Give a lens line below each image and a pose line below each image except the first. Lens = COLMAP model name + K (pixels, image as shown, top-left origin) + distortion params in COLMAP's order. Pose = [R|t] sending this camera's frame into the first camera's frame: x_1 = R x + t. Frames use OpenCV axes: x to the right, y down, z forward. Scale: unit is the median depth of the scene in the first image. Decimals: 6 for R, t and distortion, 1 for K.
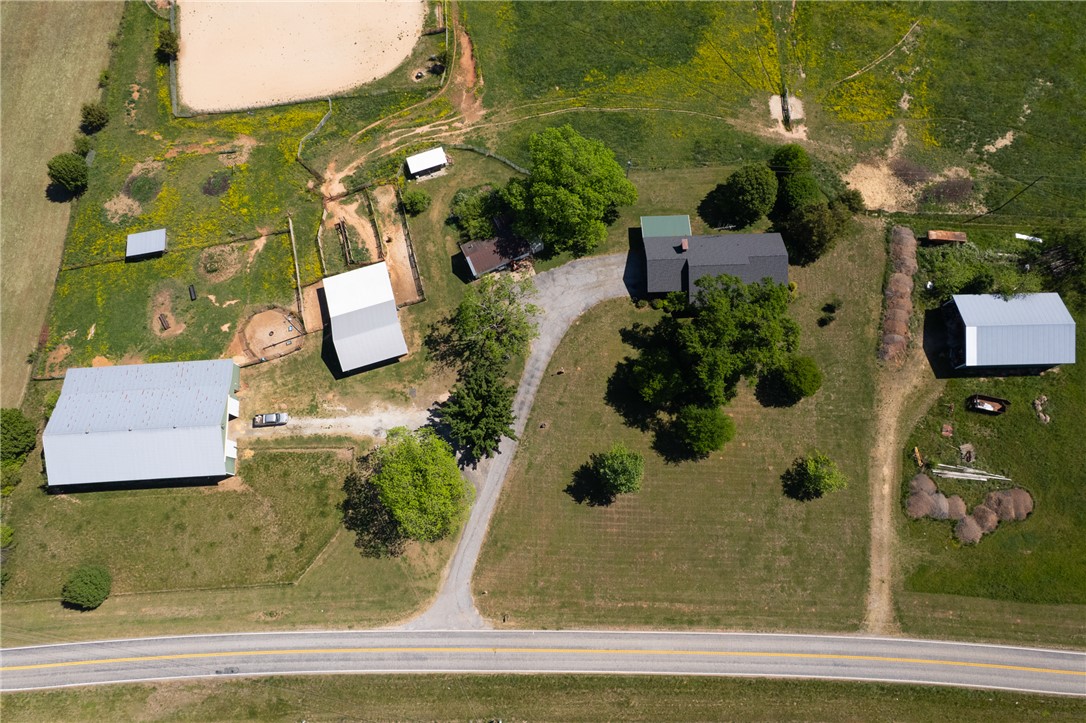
lens RADIAL K [[686.3, 0, 543.0], [0, 686.3, 361.5], [0, 0, 1]] dist [-0.074623, 0.061894]
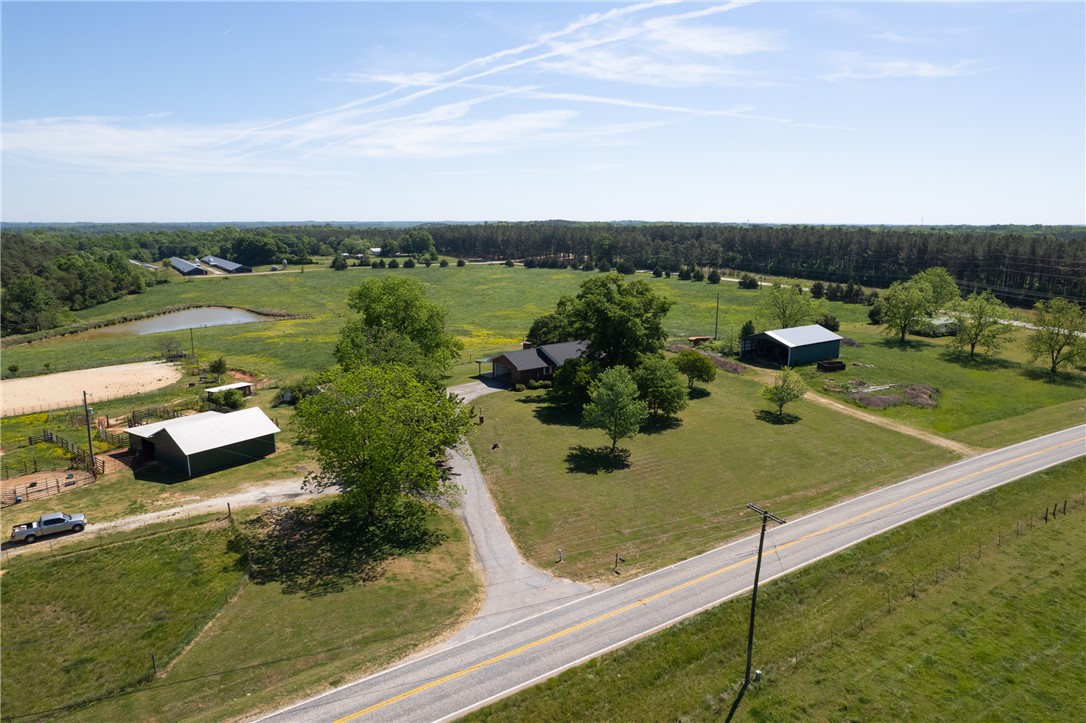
lens RADIAL K [[686.3, 0, 543.0], [0, 686.3, 361.5], [0, 0, 1]] dist [-0.074623, 0.061894]
pose [[0.826873, -0.105115, 0.552478, -0.378891], [0.537394, 0.437296, -0.721097, 0.654731], [-0.165799, 0.893153, 0.418076, 0.633732]]
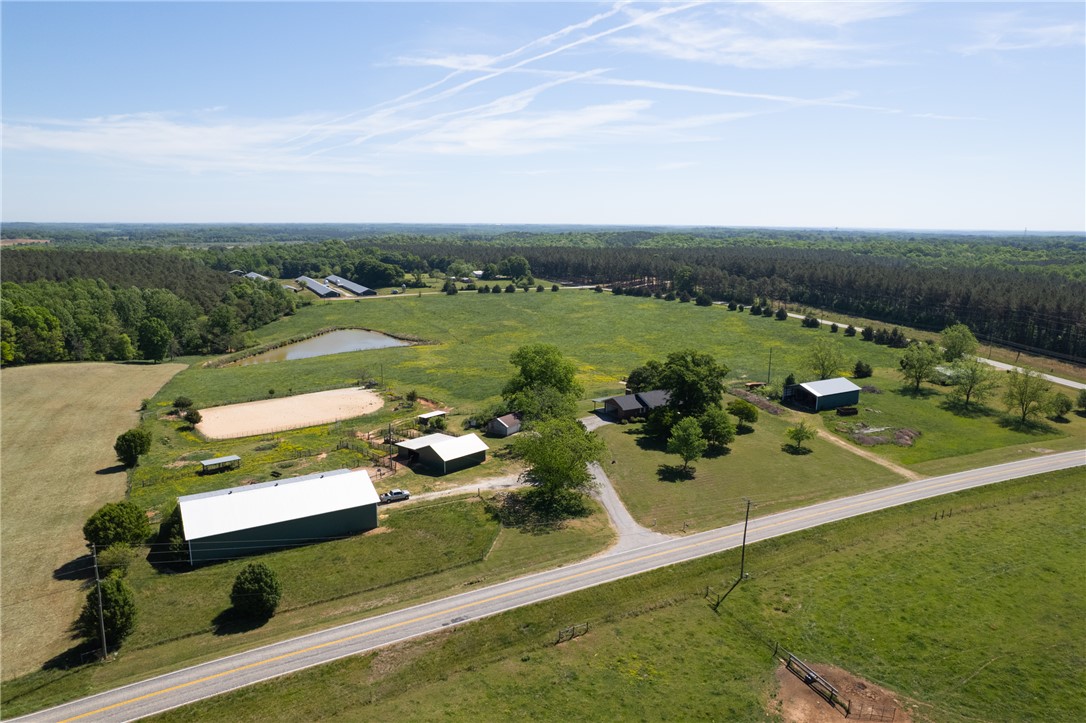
lens RADIAL K [[686.3, 0, 543.0], [0, 686.3, 361.5], [0, 0, 1]] dist [-0.074623, 0.061894]
pose [[0.886447, -0.078742, 0.456082, -0.703773], [0.440417, 0.446446, -0.778921, 0.977204], [-0.142282, 0.891339, 0.430430, 0.340824]]
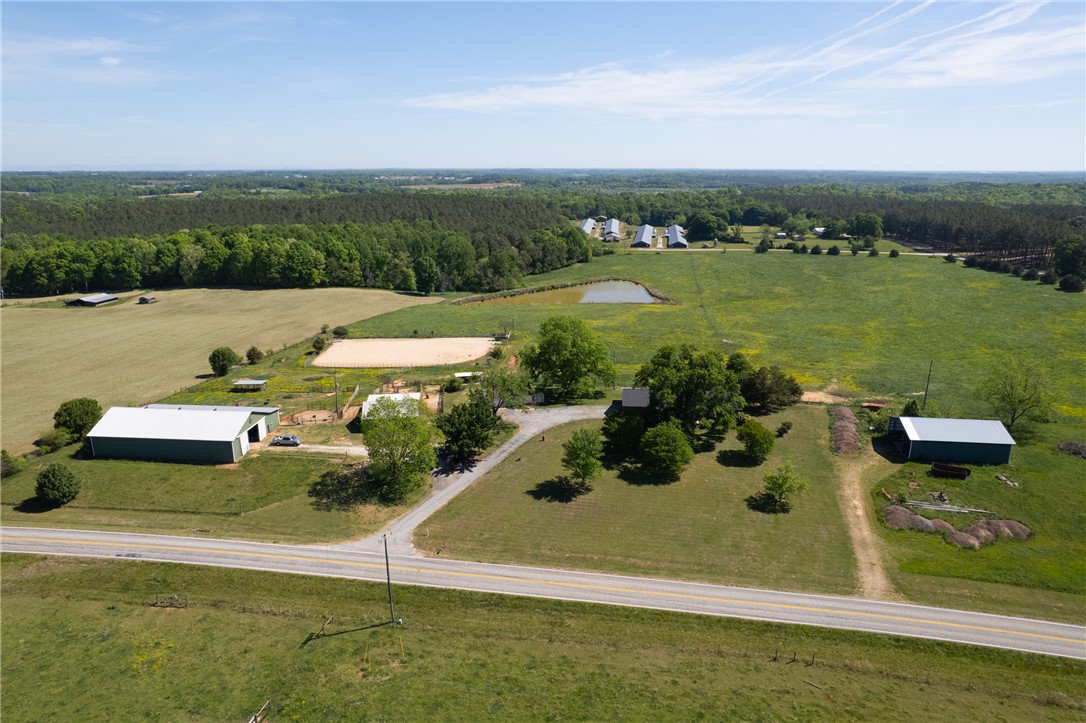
lens RADIAL K [[667.4, 0, 544.4], [0, 667.4, 418.9], [0, 0, 1]] dist [-0.050774, 0.032169]
pose [[0.990202, 0.054451, -0.128592, 0.185385], [-0.135457, 0.598363, -0.789692, 0.945337], [0.033946, 0.799373, 0.599876, 0.328135]]
